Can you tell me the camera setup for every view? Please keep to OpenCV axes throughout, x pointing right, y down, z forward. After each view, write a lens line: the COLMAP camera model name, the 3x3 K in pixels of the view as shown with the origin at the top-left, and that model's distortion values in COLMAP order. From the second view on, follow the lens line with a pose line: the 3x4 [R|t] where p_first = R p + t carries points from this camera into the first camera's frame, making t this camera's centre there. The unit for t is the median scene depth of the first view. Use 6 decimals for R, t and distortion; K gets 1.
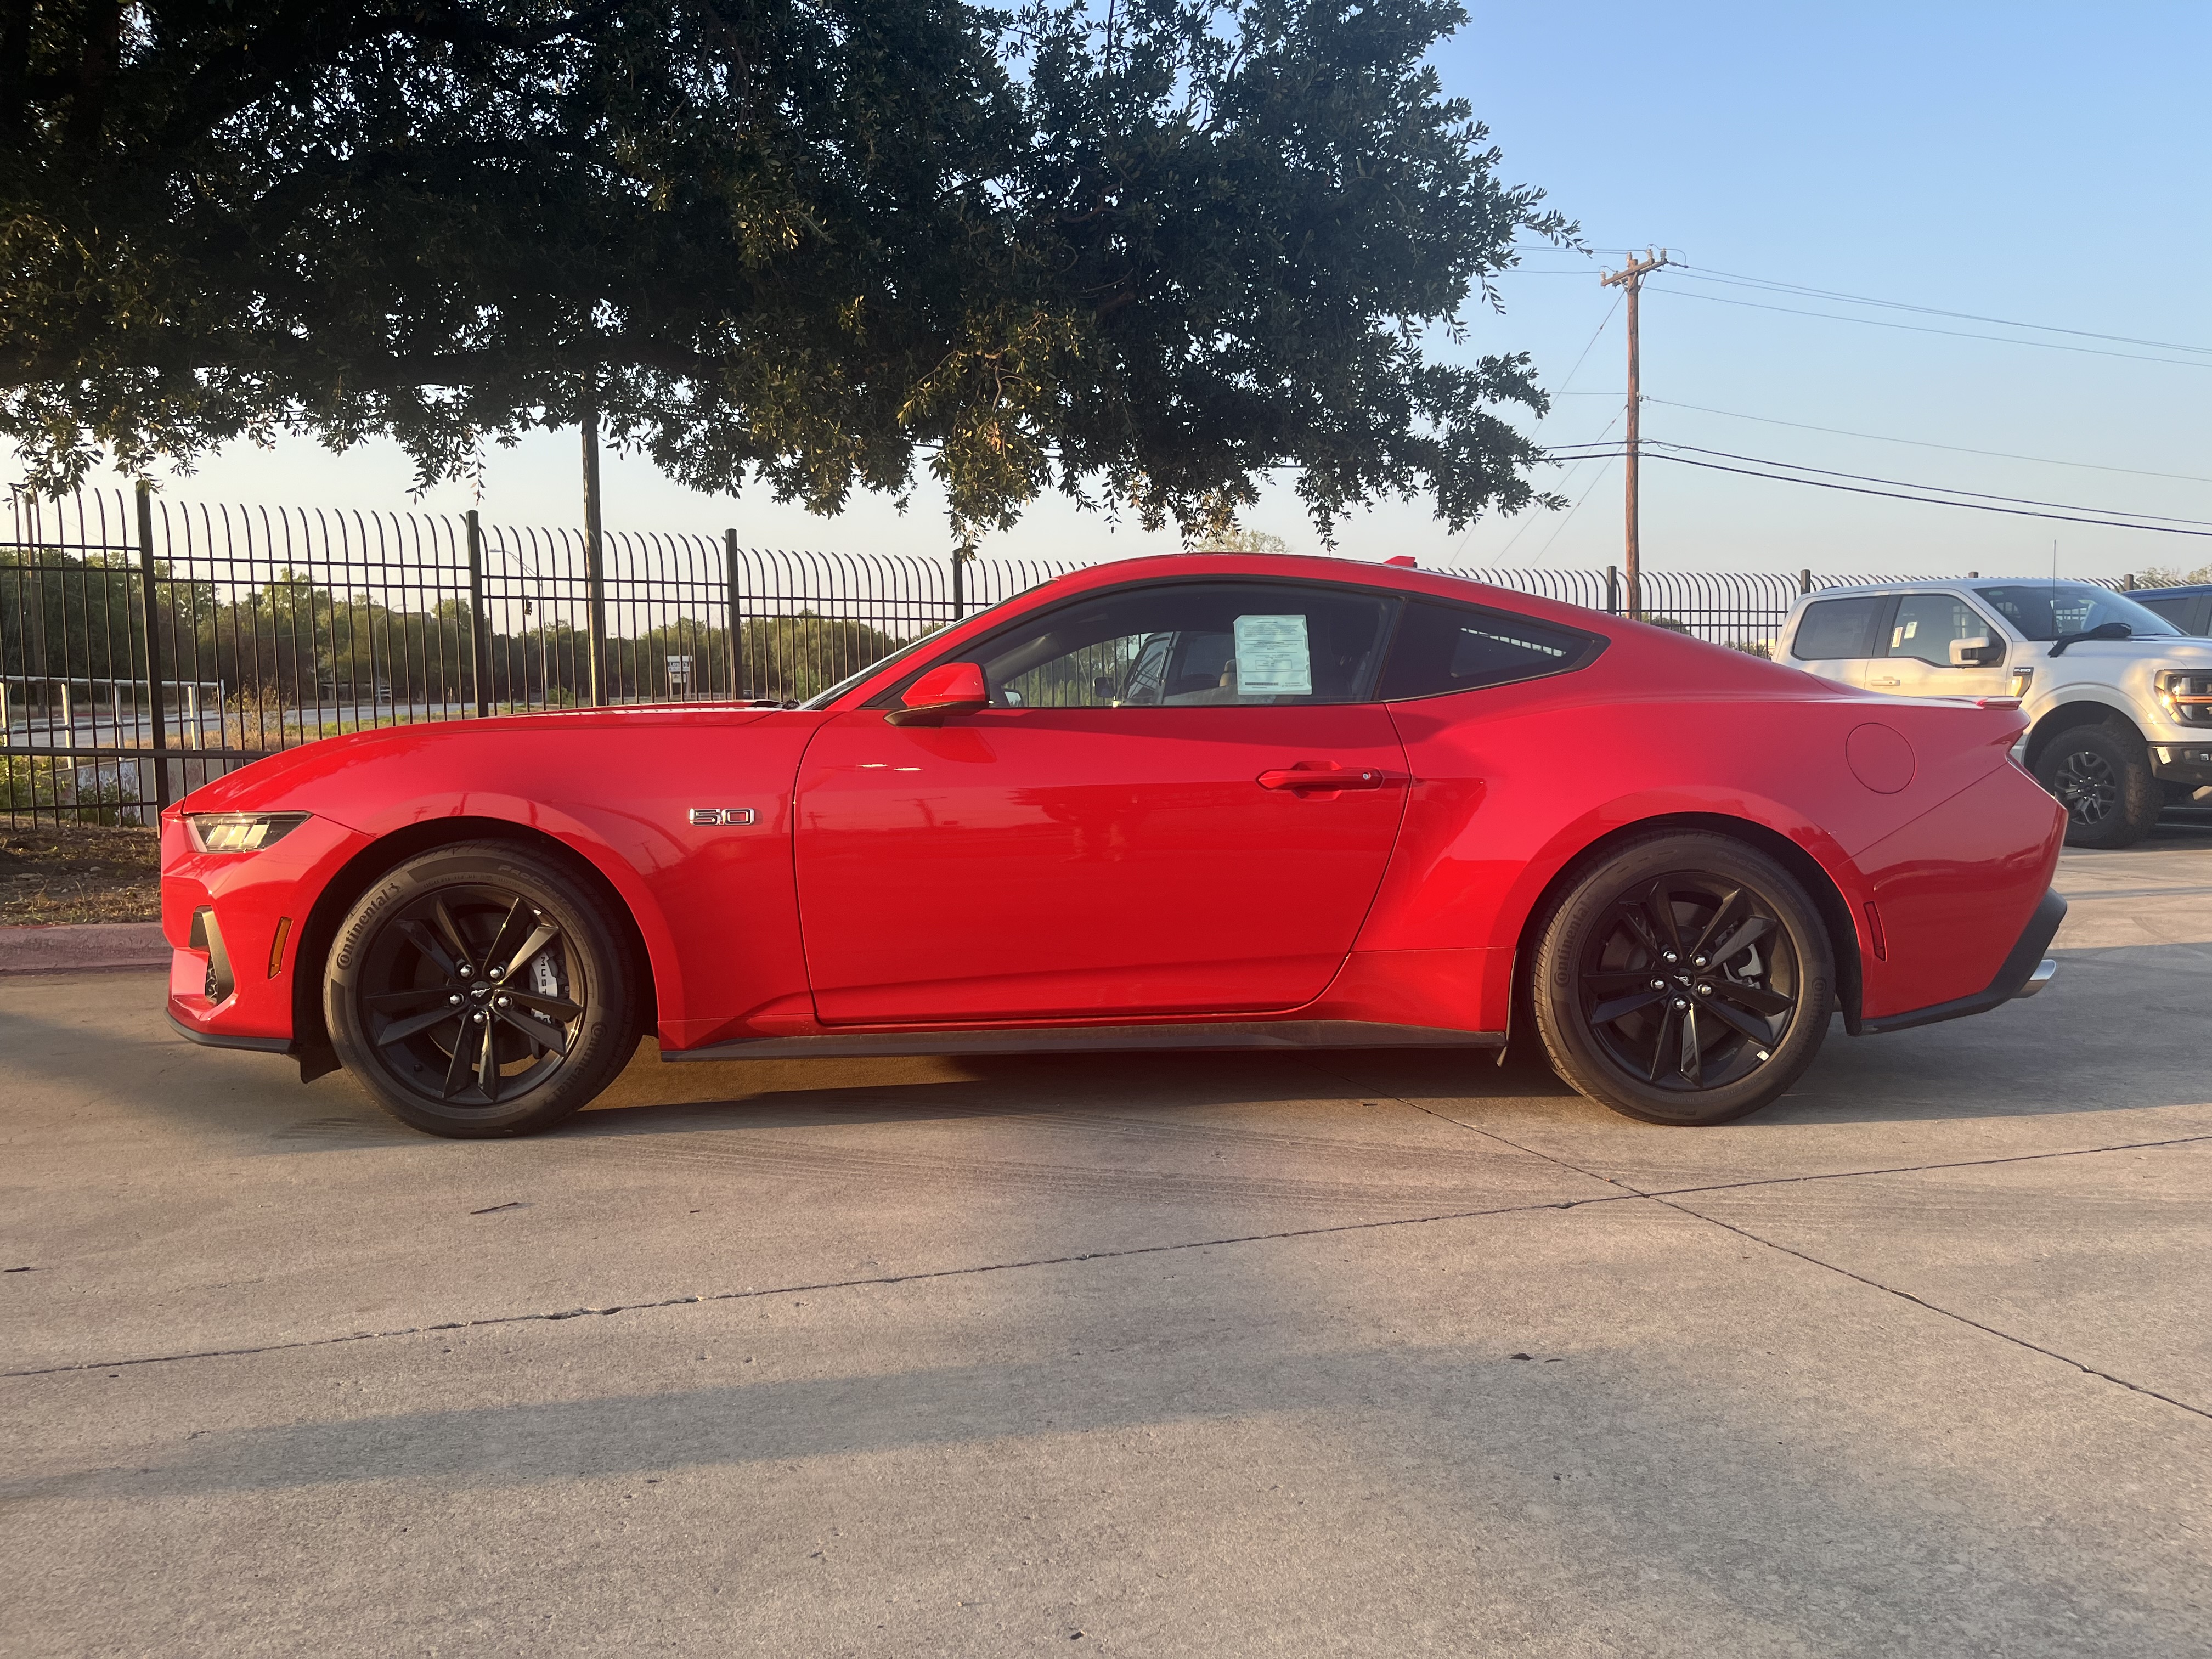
lens RADIAL K [[1668.6, 0, 1106.0], [0, 1668.6, 829.5], [0, 0, 1]] dist [0.036663, -0.046913]
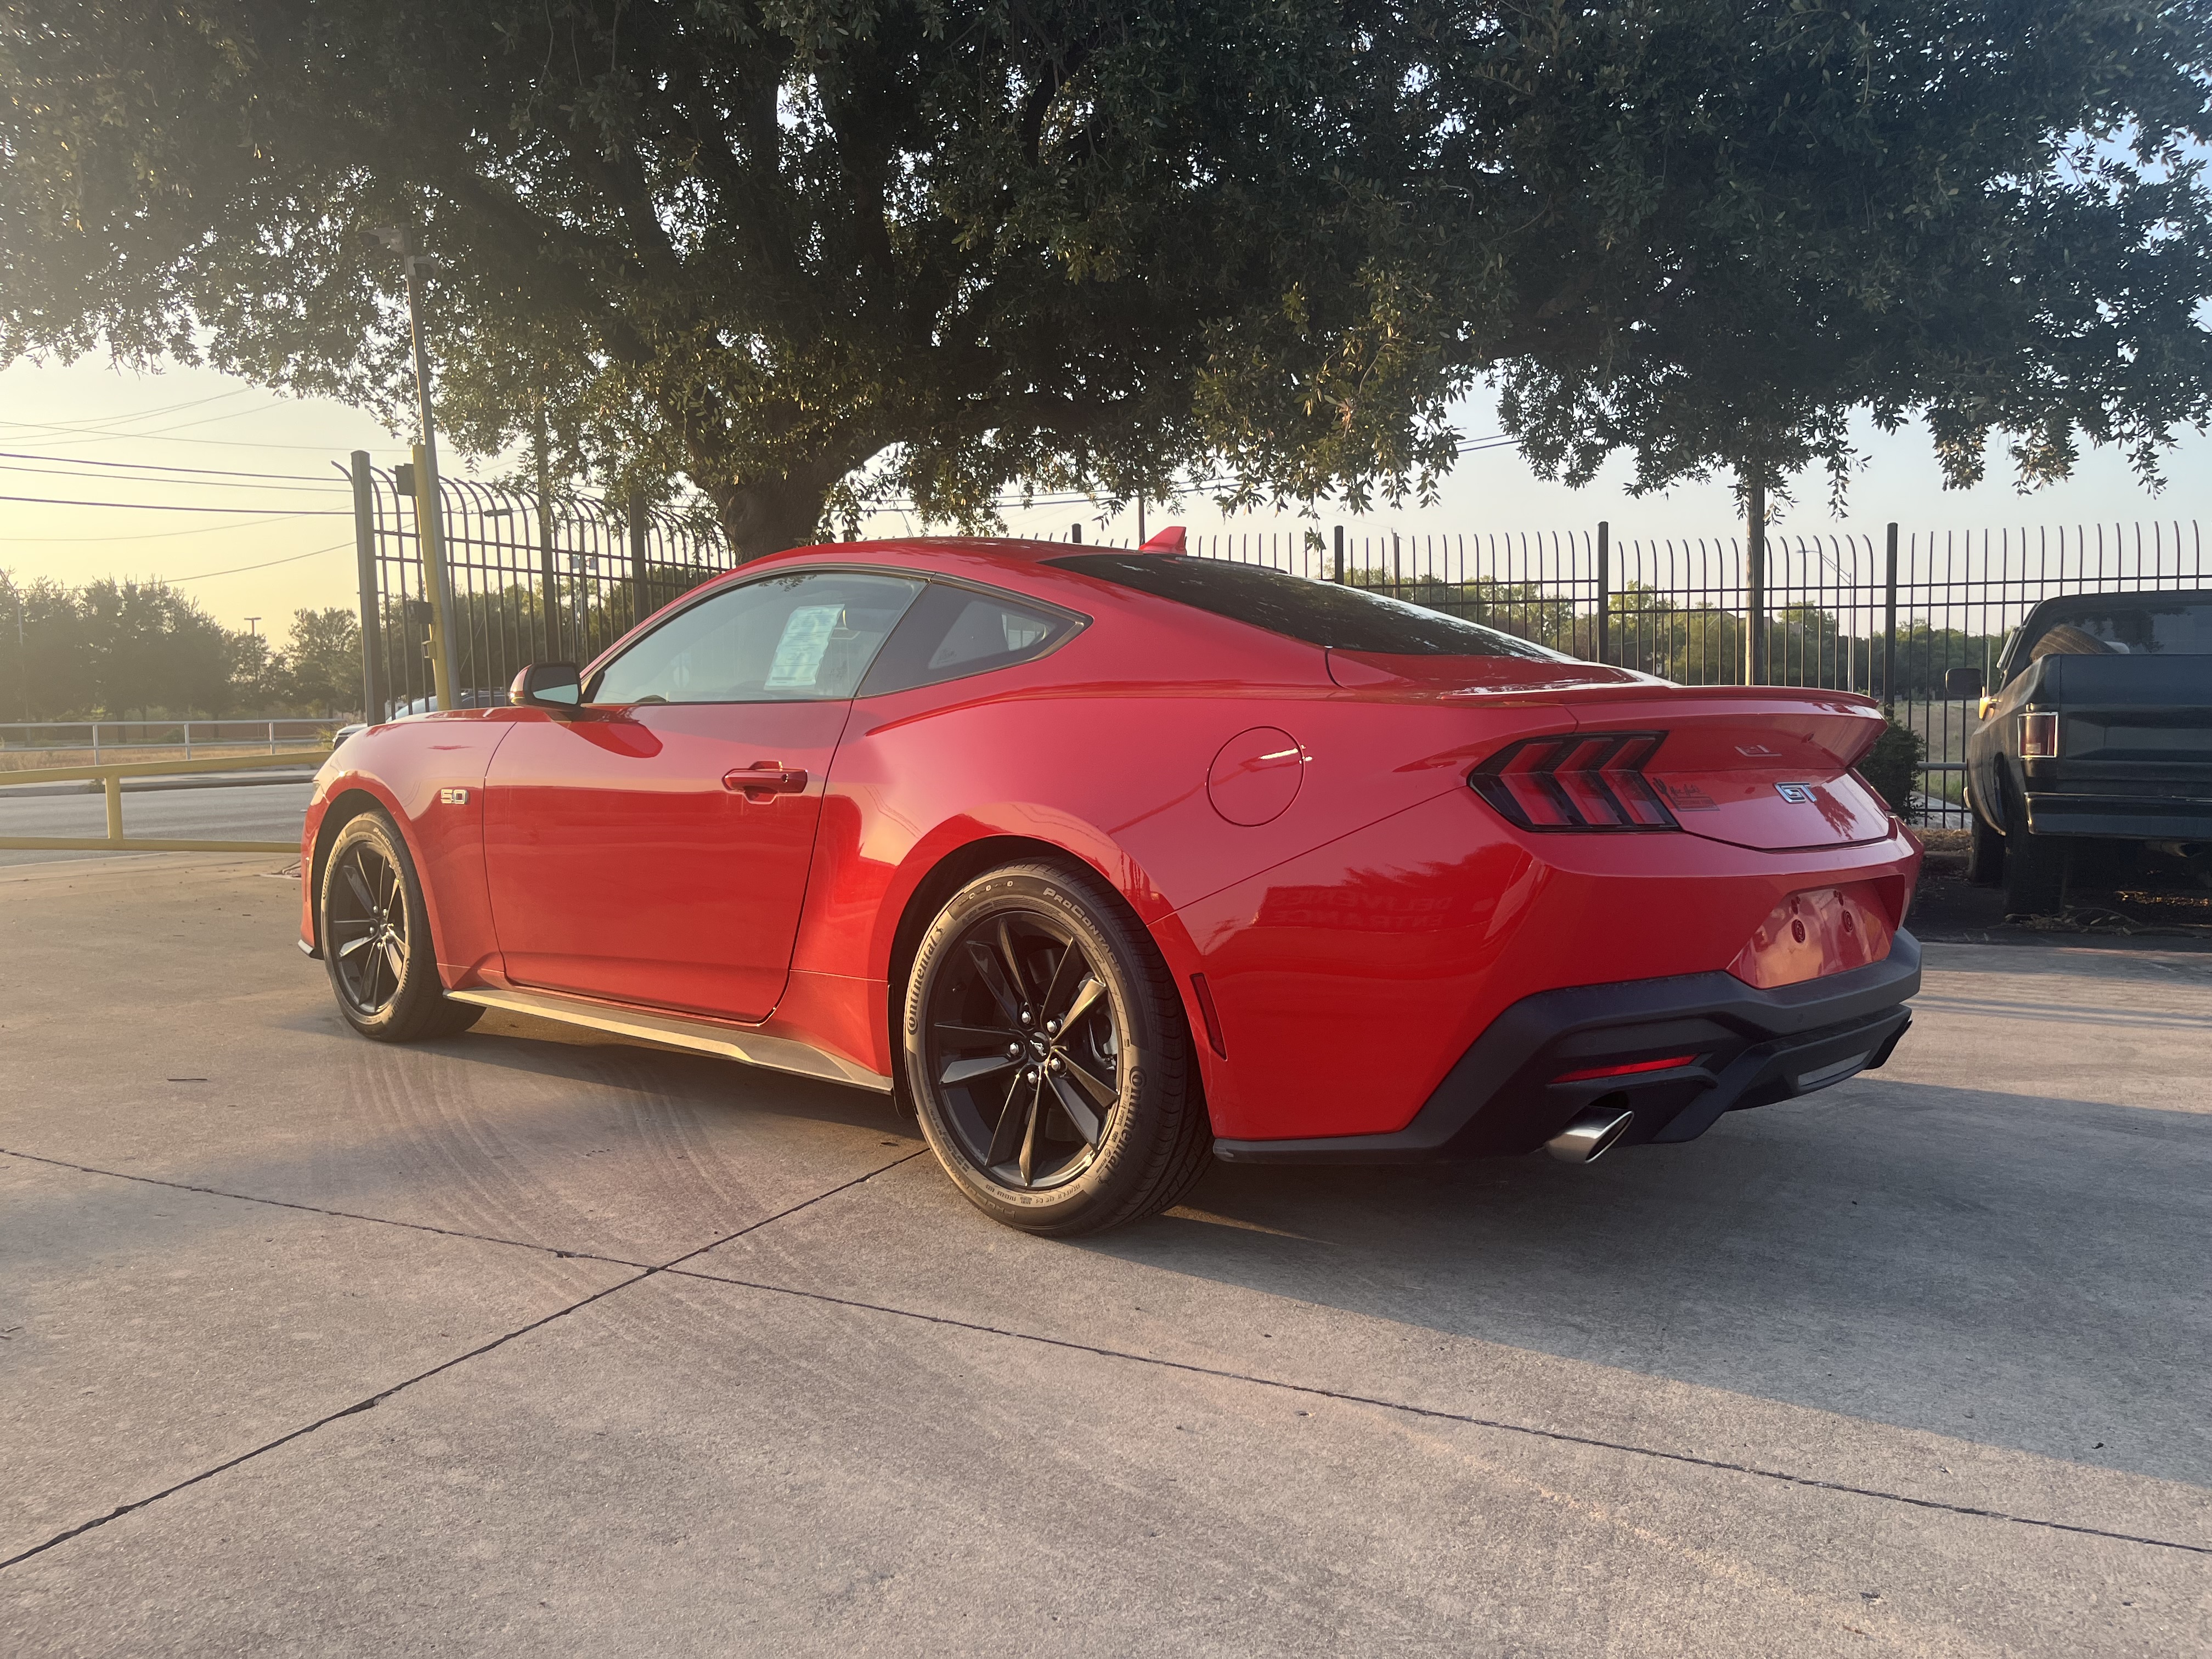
lens RADIAL K [[1666.2, 0, 1104.0], [0, 1666.2, 816.6], [0, 0, 1]] dist [0.050979, -0.069483]
pose [[0.721182, 0.043362, -0.691387, 0.893476], [-0.050057, 0.998692, 0.010422, -0.028532], [0.690935, 0.027092, 0.722409, 0.441095]]
